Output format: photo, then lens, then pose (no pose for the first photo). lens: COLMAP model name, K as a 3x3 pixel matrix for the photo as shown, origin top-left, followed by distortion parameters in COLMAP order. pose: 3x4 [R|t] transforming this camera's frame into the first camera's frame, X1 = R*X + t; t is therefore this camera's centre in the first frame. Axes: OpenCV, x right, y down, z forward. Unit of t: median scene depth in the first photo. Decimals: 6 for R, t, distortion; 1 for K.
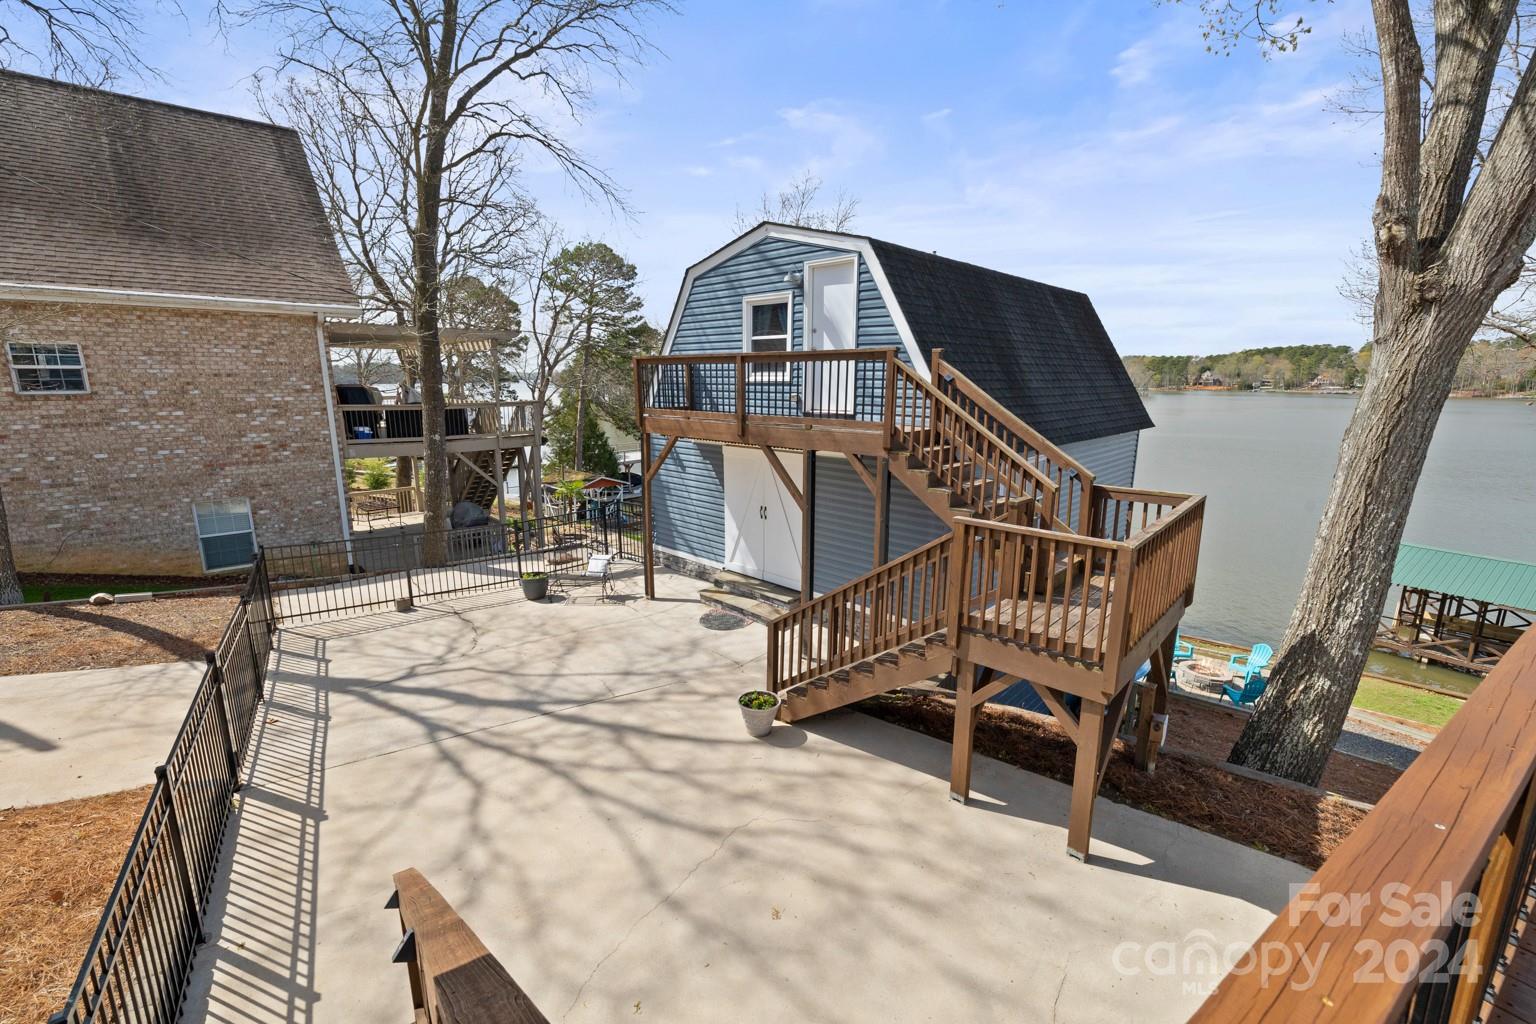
lens RADIAL K [[661.3, 0, 775.9], [0, 661.3, 516.2], [0, 0, 1]] dist [-0.000194, -0.000323]
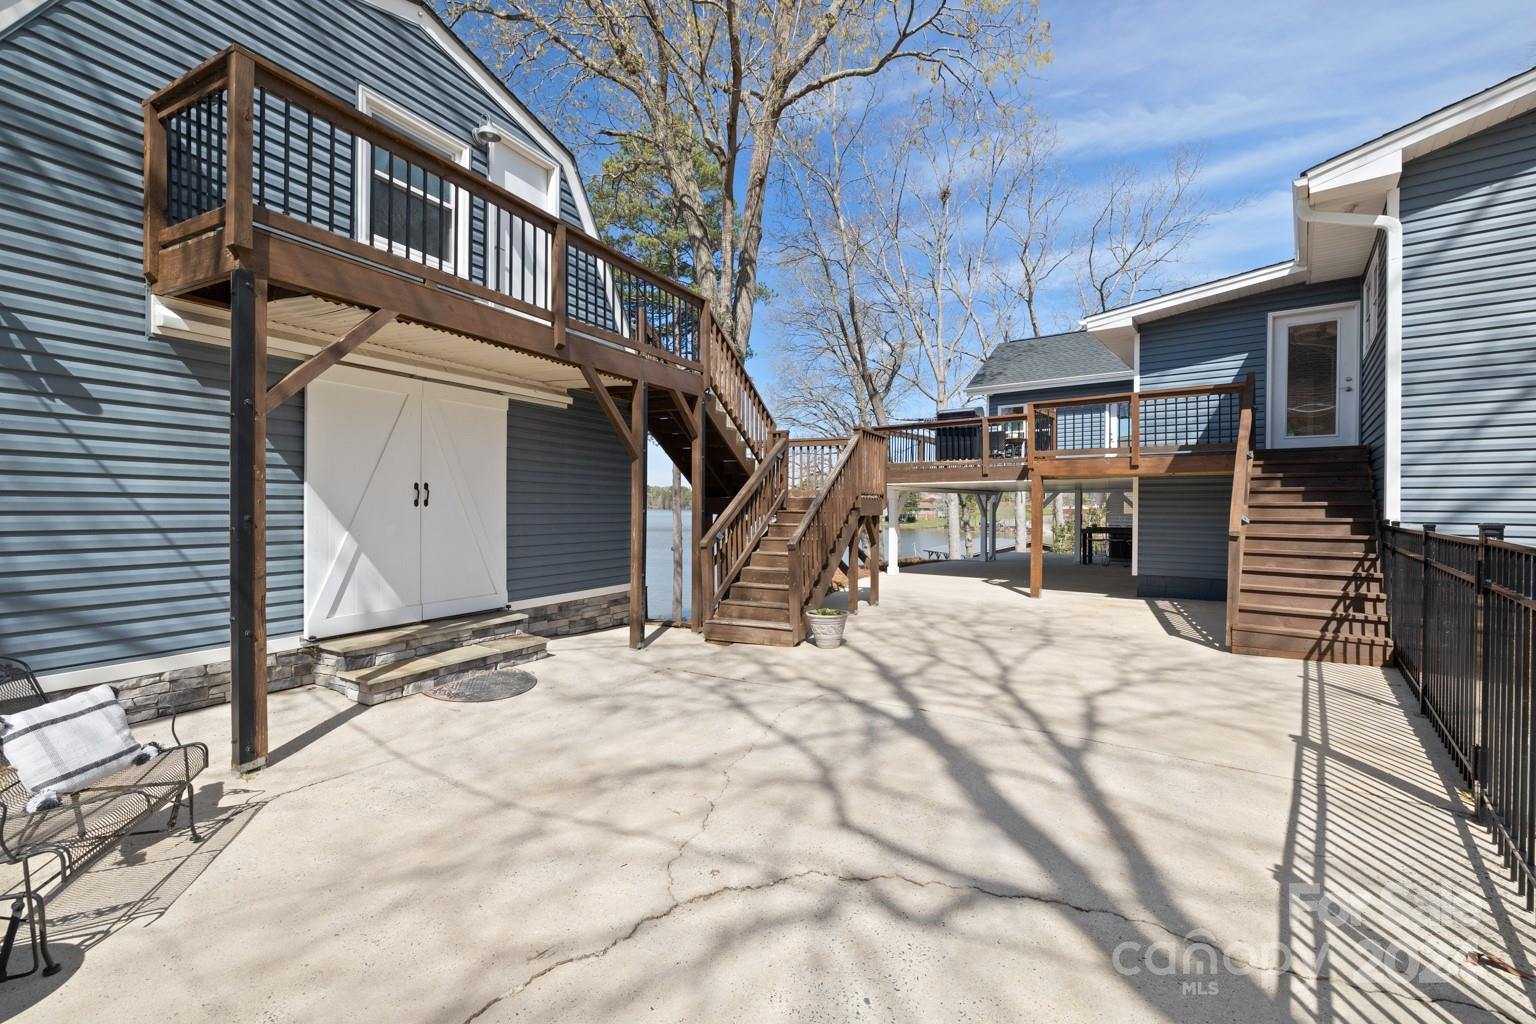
lens RADIAL K [[661.3, 0, 775.9], [0, 661.3, 516.2], [0, 0, 1]] dist [-0.000194, -0.000323]
pose [[-0.308925, -0.003619, 0.951079, -0.872056], [0.199640, 0.977467, 0.068566, 0.047807], [-0.929897, 0.211056, -0.301242, 1.236562]]
